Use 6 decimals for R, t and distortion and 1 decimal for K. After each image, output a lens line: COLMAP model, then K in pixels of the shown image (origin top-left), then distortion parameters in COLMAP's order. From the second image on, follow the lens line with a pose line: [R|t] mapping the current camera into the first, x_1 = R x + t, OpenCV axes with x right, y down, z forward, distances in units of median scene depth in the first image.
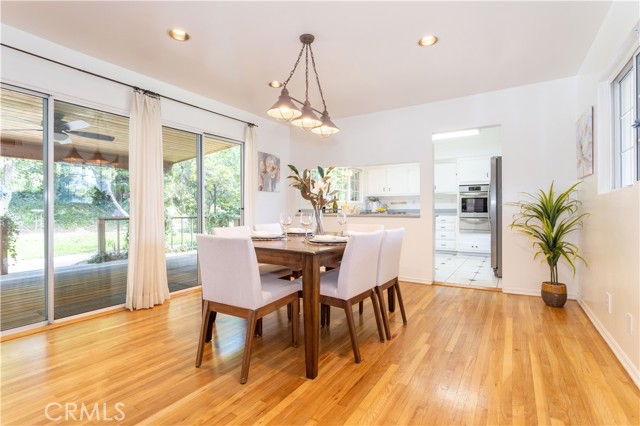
lens RADIAL K [[308.1, 0, 319.8], [0, 308.1, 209.9], [0, 0, 1]] dist [-0.017594, 0.006292]
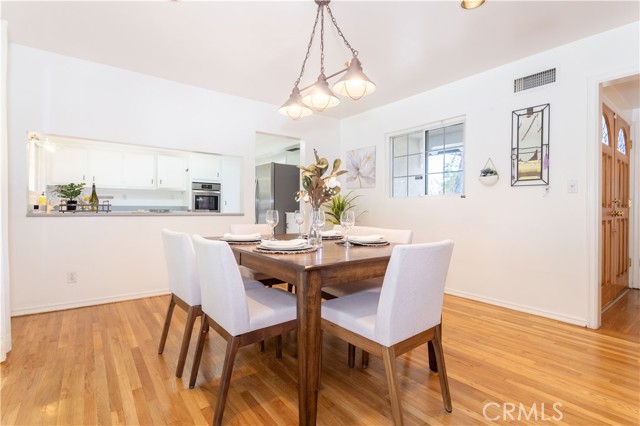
lens RADIAL K [[308.1, 0, 322.6], [0, 308.1, 211.6], [0, 0, 1]] dist [-0.017594, 0.006292]
pose [[0.347486, -0.004627, 0.937674, -0.421429], [-0.009779, 0.999916, 0.008558, 0.001713], [-0.937634, -0.012143, 0.347412, 0.374907]]
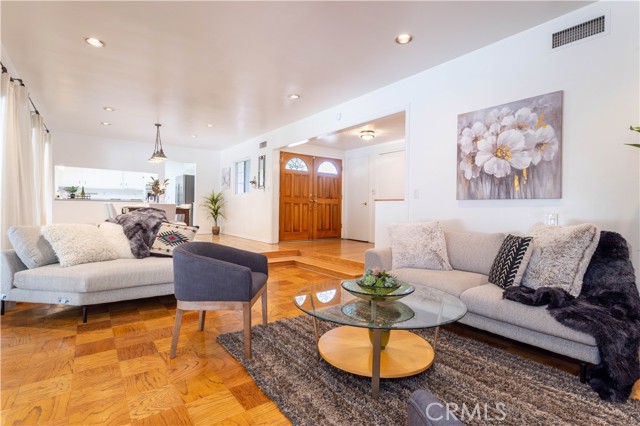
lens RADIAL K [[308.1, 0, 318.4], [0, 308.1, 210.4], [0, 0, 1]] dist [-0.017594, 0.006292]
pose [[0.357677, 0.001720, 0.933844, -0.956858], [-0.016223, 0.999859, 0.004372, 0.042914], [-0.933704, -0.016714, 0.357655, -0.545410]]
